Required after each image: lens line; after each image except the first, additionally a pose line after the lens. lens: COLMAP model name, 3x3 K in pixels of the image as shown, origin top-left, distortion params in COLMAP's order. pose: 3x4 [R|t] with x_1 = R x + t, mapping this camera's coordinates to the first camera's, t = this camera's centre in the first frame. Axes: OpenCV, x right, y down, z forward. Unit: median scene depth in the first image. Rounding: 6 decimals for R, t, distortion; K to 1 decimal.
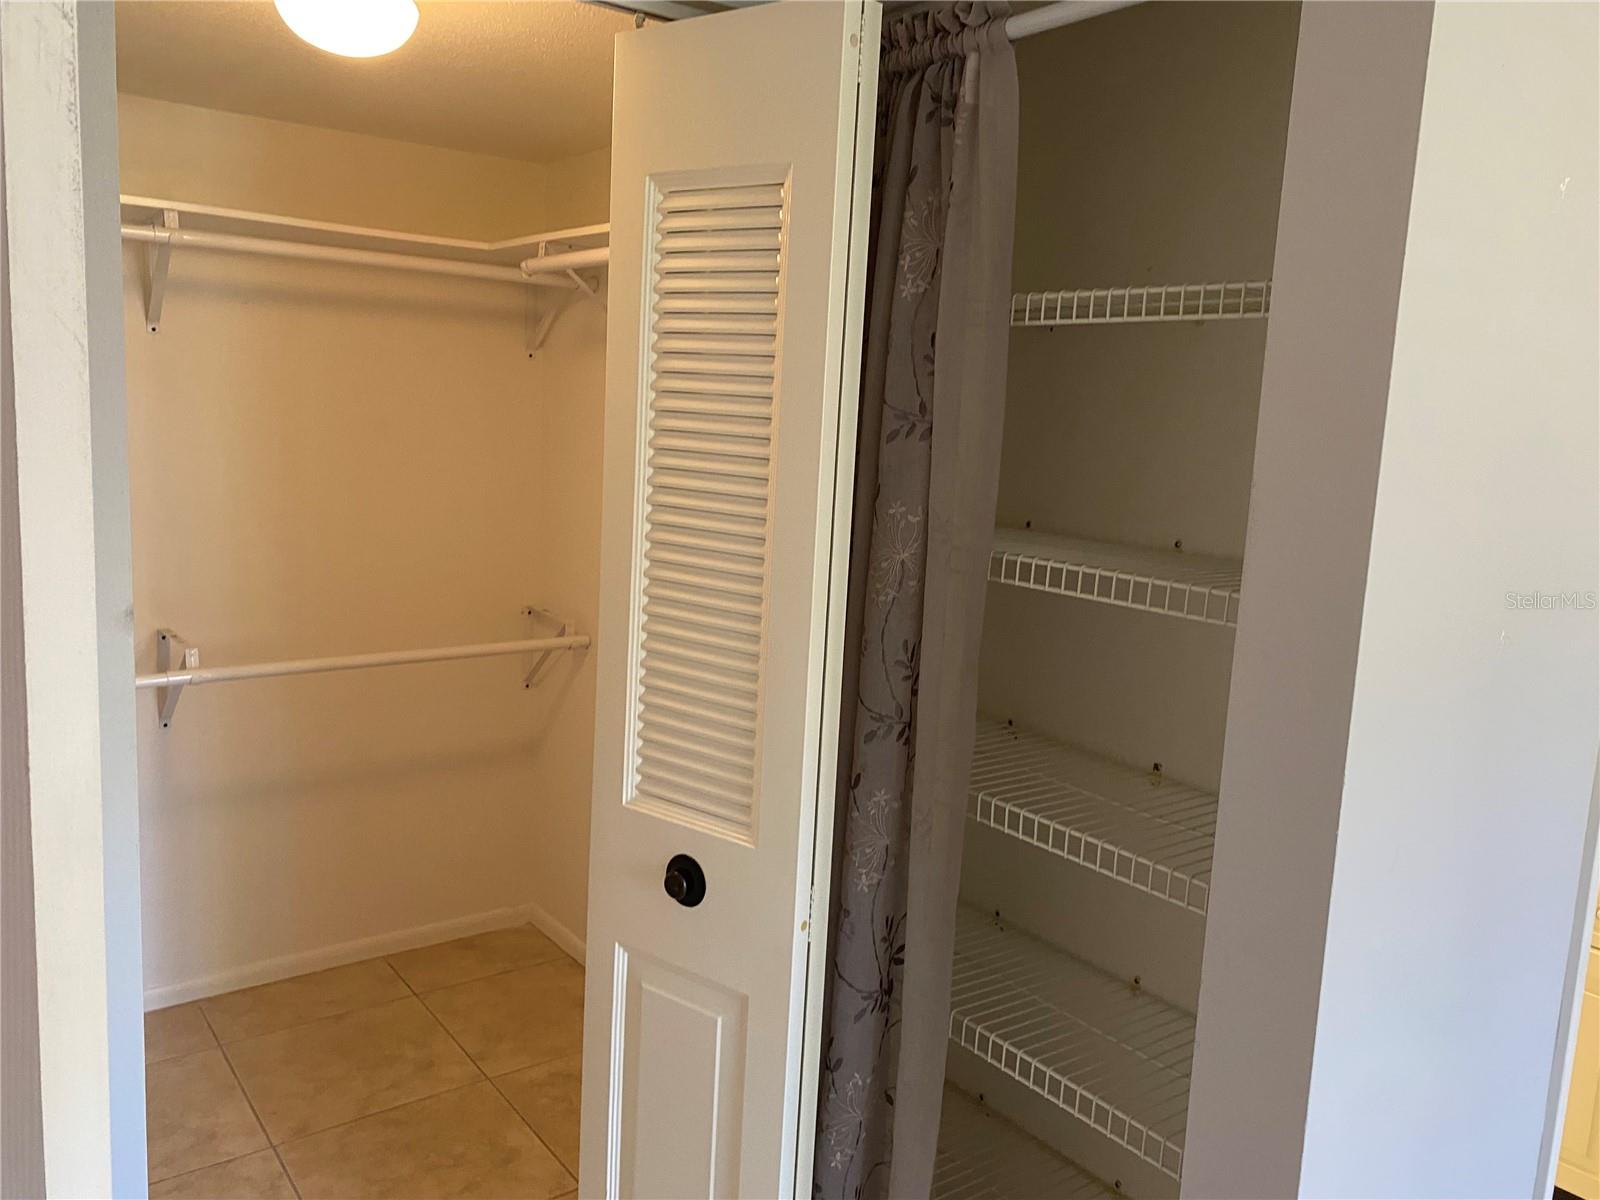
lens RADIAL K [[1248.6, 0, 800.0], [0, 1248.6, 600.0], [0, 0, 1]] dist [0.111399, -0.137057]
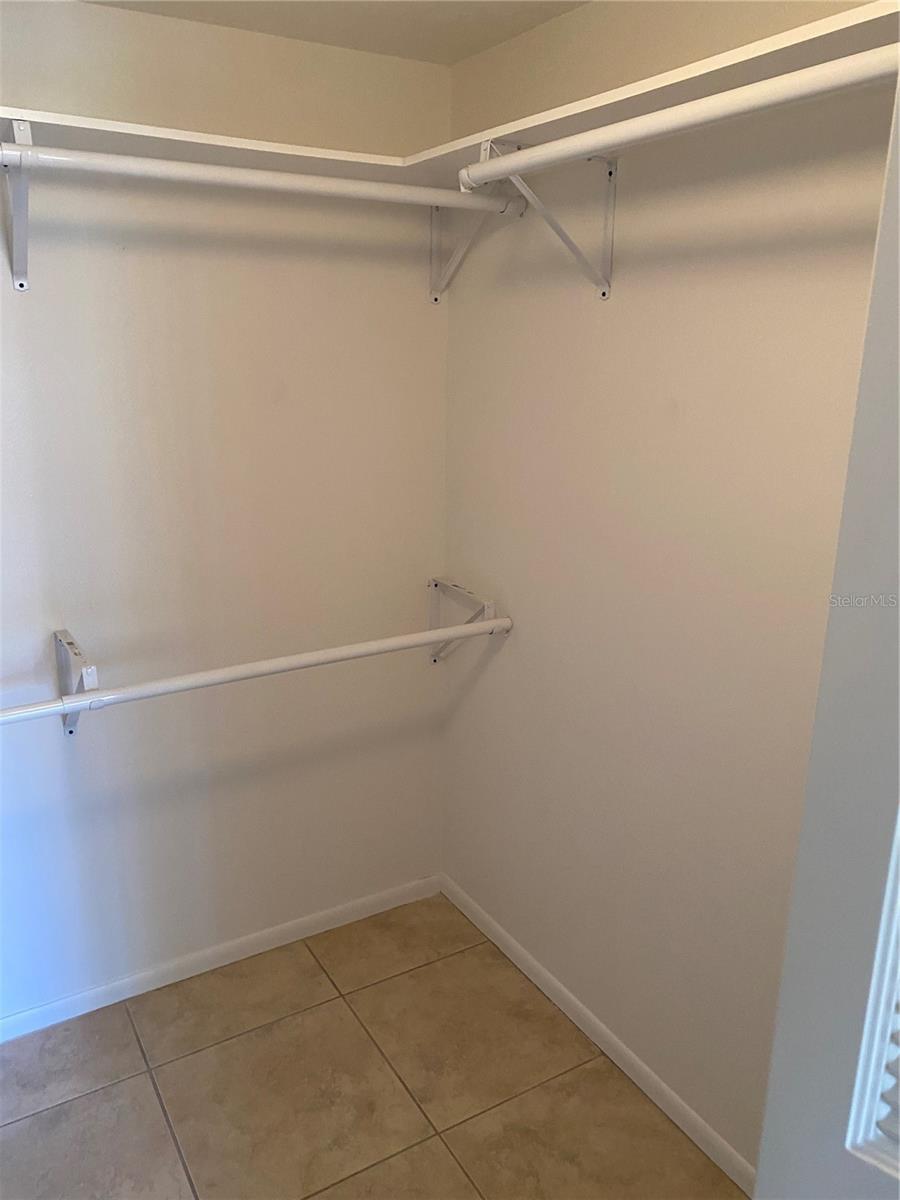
lens RADIAL K [[910.9, 0, 450.0], [0, 910.9, 600.0], [0, 0, 1]] dist [0.076409, -0.085416]
pose [[0.995342, -0.010419, -0.095843, -0.167283], [0.021969, 0.992500, 0.120257, -0.072495], [0.093871, -0.121803, 0.988105, 0.394567]]
